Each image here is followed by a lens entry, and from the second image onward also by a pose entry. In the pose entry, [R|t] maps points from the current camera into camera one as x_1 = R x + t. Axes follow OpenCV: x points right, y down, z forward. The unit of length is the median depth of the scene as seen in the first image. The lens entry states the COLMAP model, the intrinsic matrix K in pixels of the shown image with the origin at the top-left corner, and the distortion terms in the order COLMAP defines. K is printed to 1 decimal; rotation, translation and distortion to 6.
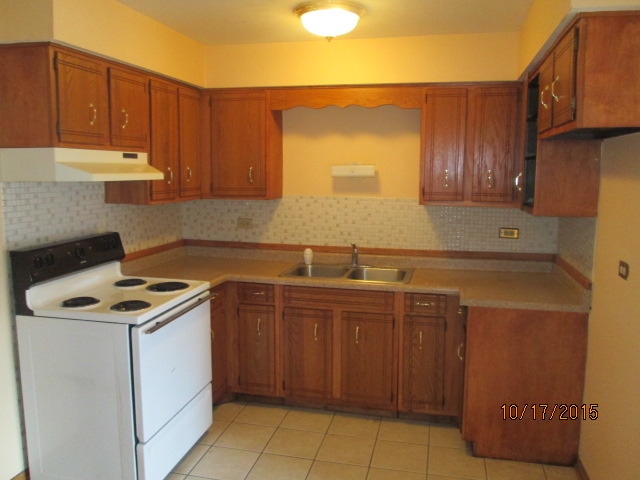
lens RADIAL K [[529.9, 0, 320.0], [0, 529.9, 240.0], [0, 0, 1]] dist [-0.059345, 0.009861]
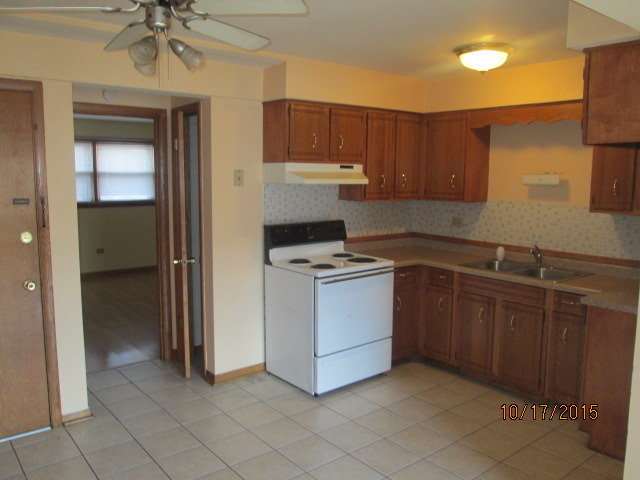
lens RADIAL K [[529.9, 0, 320.0], [0, 529.9, 240.0], [0, 0, 1]] dist [-0.059345, 0.009861]
pose [[0.787523, 0.078508, -0.611264, 0.417382], [-0.085453, 0.996182, 0.017851, 0.016841], [0.610332, 0.038176, 0.791226, -0.161295]]
